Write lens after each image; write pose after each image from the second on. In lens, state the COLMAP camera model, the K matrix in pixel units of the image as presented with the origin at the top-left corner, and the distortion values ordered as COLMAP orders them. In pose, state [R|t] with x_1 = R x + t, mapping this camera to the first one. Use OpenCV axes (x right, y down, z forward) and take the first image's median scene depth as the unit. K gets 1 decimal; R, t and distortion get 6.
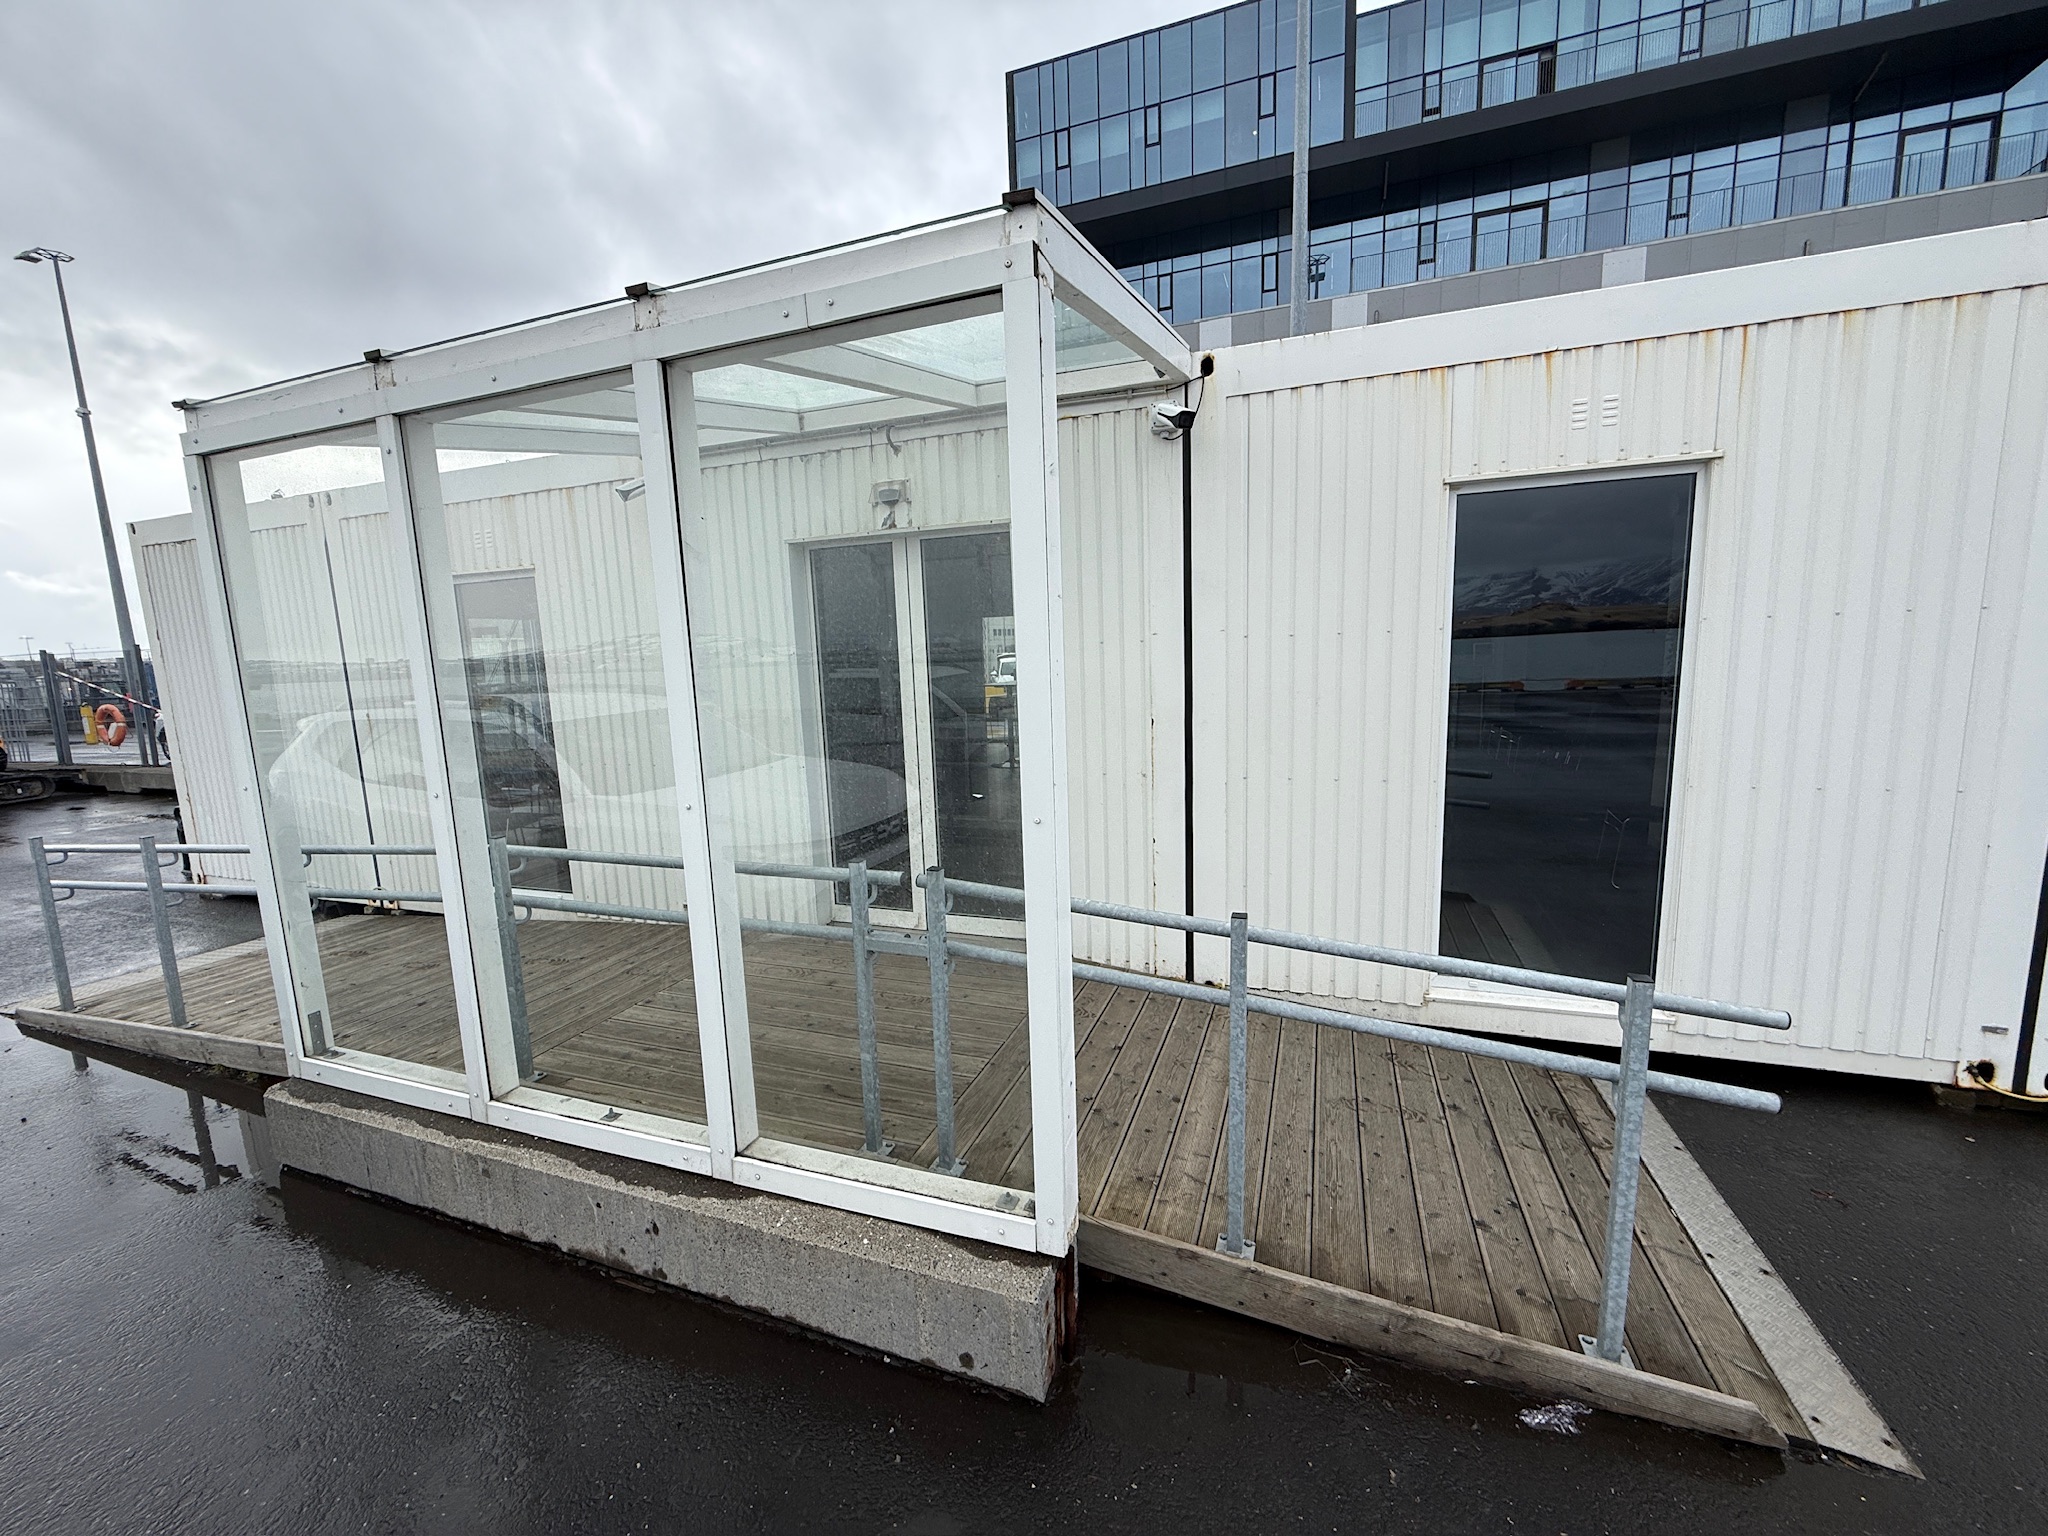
lens RADIAL K [[814.4, 0, 1018.8], [0, 814.4, 770.1], [0, 0, 1]] dist [-0.002586, 0.000155]
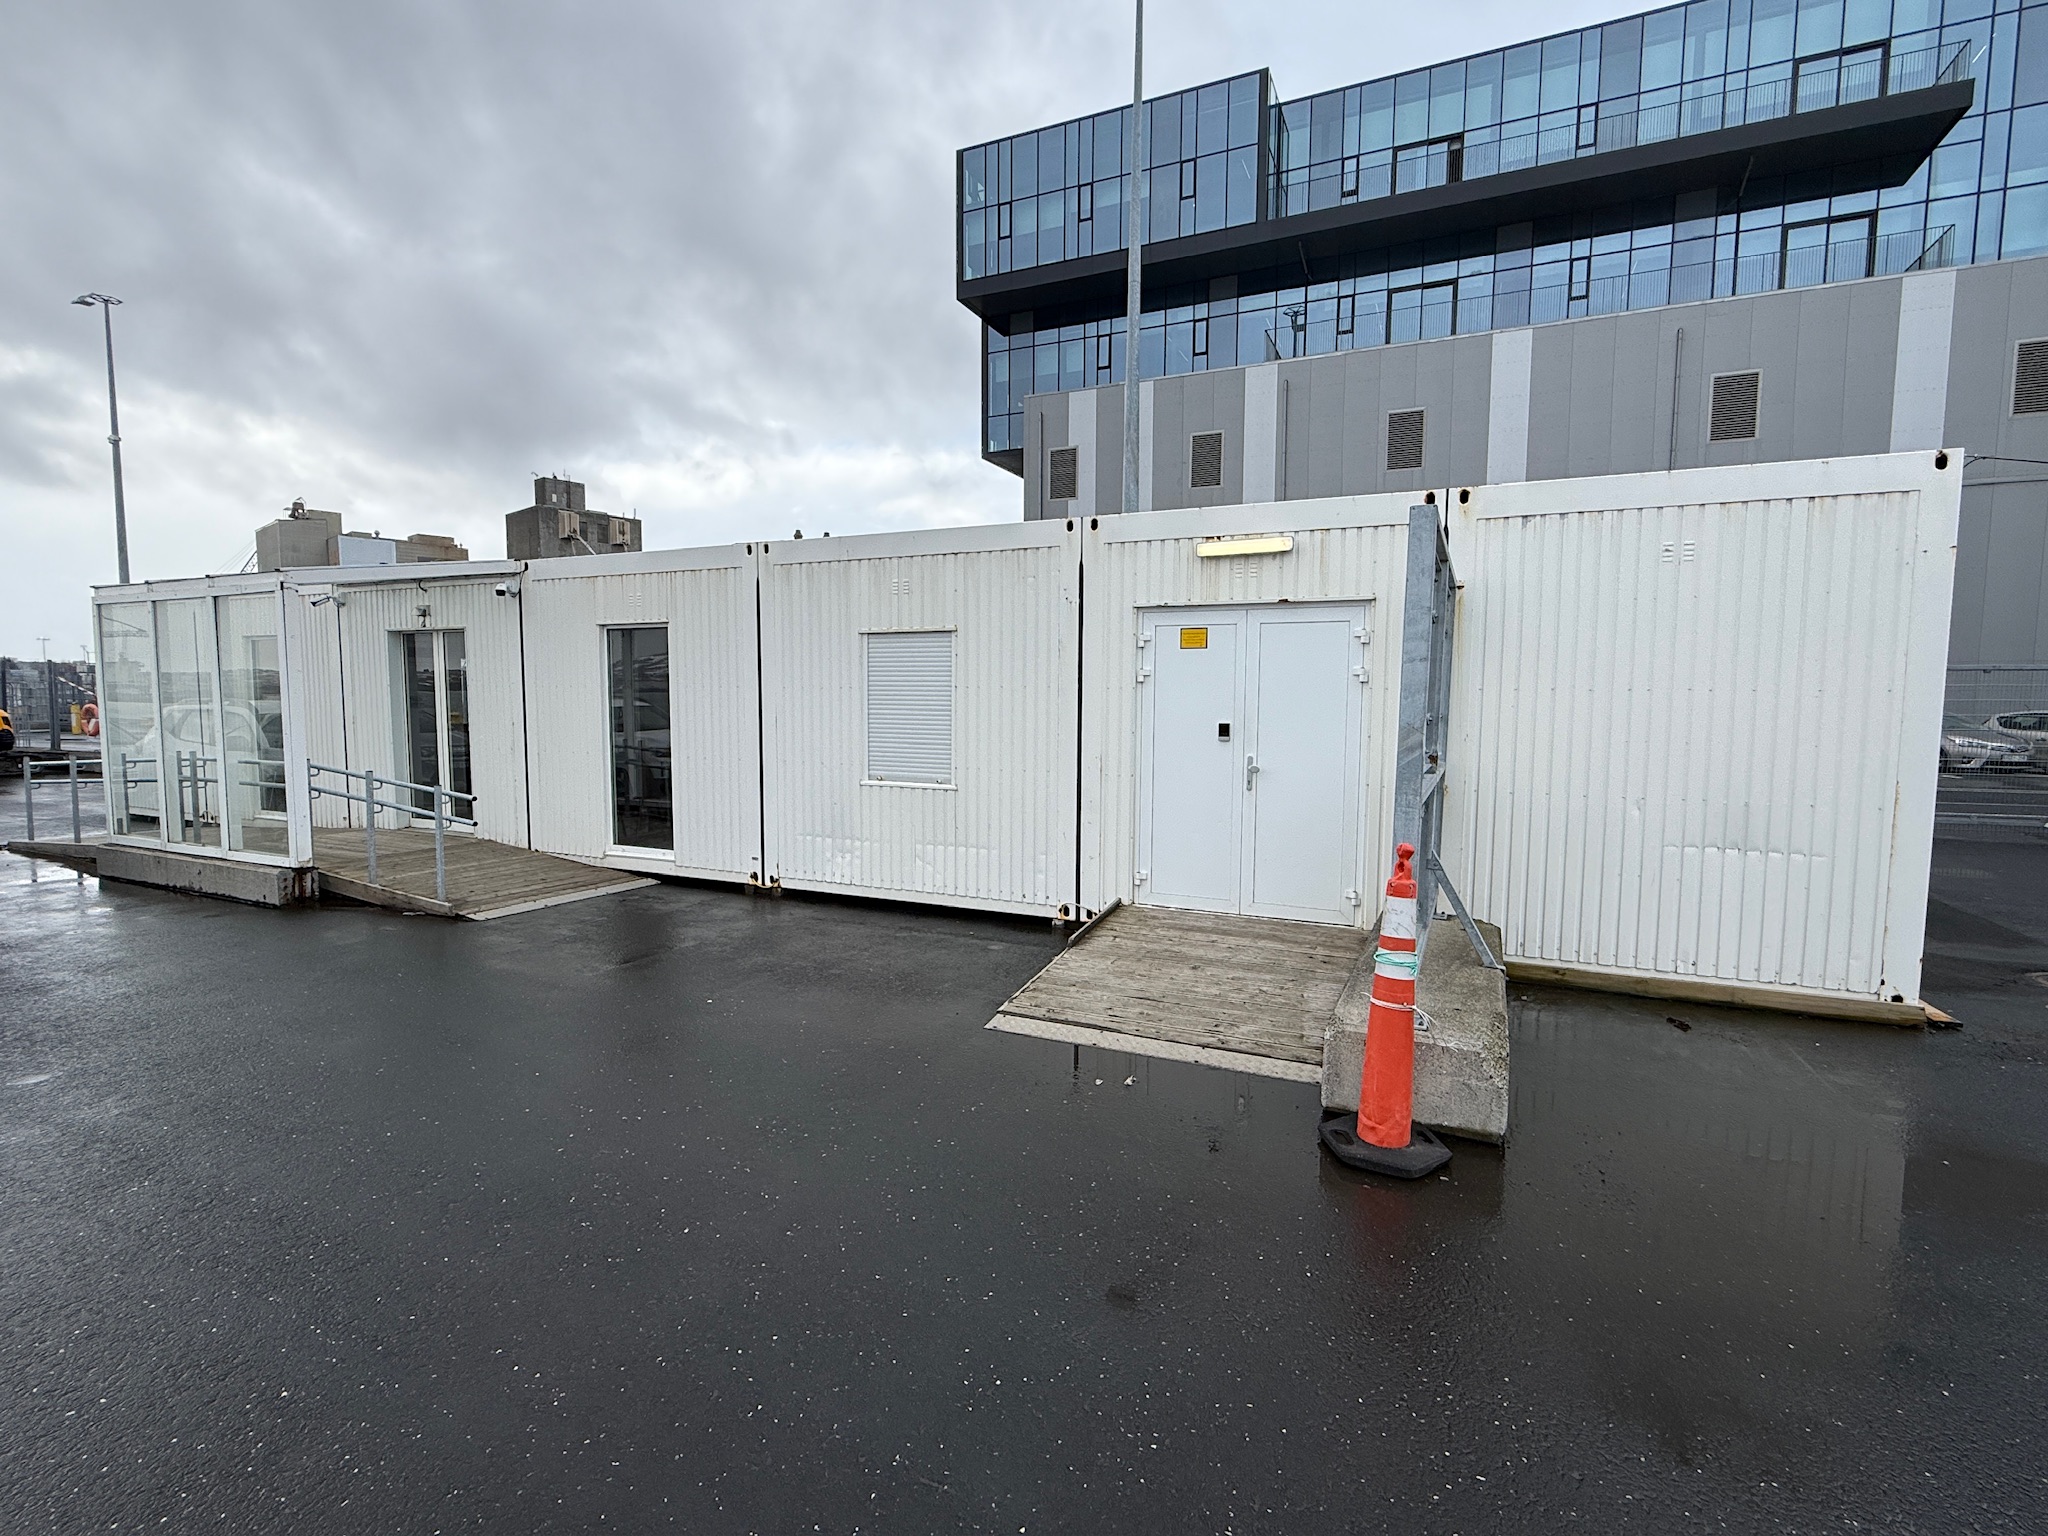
lens RADIAL K [[941.4, 0, 1025.4], [0, 941.4, 769.6], [0, 0, 1]] dist [-0.002620, -0.000454]
pose [[0.996392, 0.046711, -0.070867, 0.227967], [-0.051166, 0.996738, -0.062411, 0.019617], [0.067720, 0.065812, 0.995531, -0.183919]]
